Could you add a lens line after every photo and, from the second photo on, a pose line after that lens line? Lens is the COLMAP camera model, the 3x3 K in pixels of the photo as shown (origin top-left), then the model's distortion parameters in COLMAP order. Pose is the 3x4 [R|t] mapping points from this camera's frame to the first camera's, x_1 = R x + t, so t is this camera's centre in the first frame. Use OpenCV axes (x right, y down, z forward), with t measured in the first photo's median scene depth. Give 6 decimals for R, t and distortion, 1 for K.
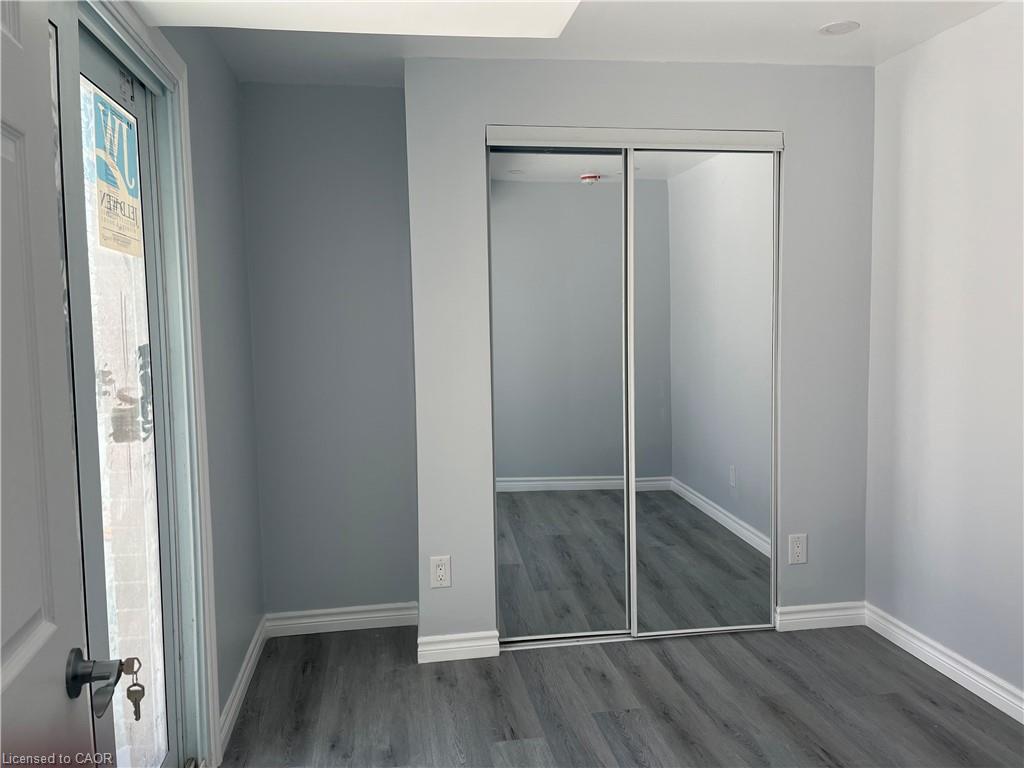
lens RADIAL K [[776.4, 0, 513.9], [0, 776.4, 379.8], [0, 0, 1]] dist [0.034074, -0.033270]
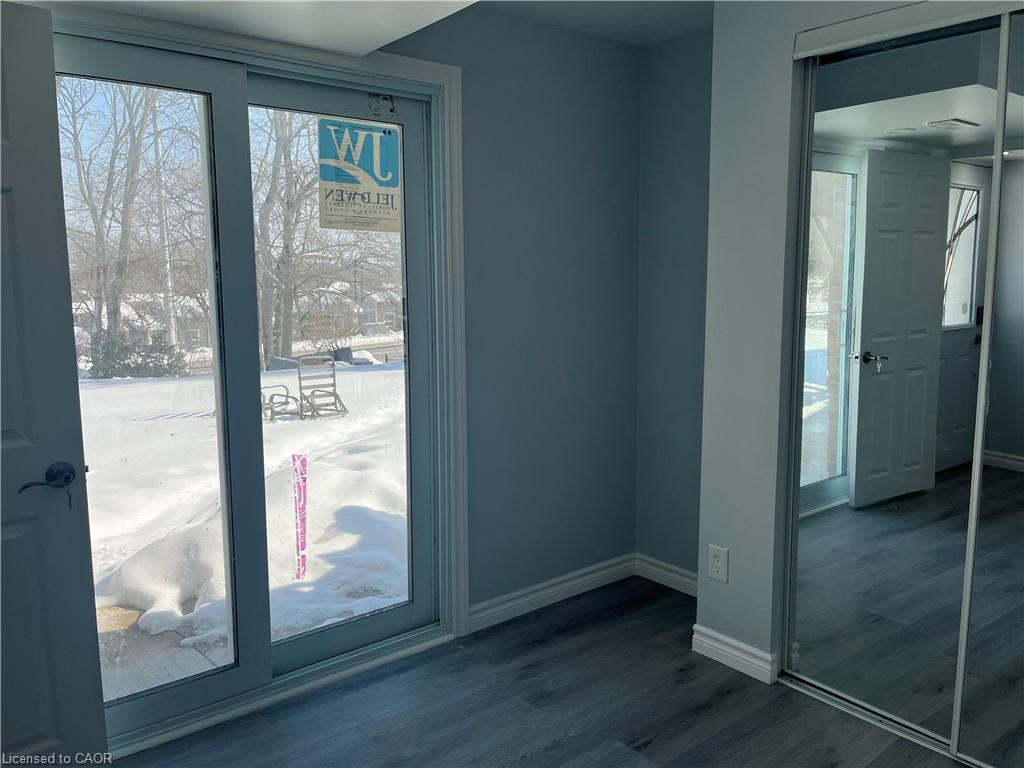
lens RADIAL K [[776.4, 0, 514.3], [0, 776.4, 384.3], [0, 0, 1]] dist [0.034074, -0.033270]
pose [[0.488644, 0.129544, -0.862812, 0.583463], [-0.067659, 0.991564, 0.110557, -0.043651], [0.869856, 0.004354, 0.493287, 0.382506]]
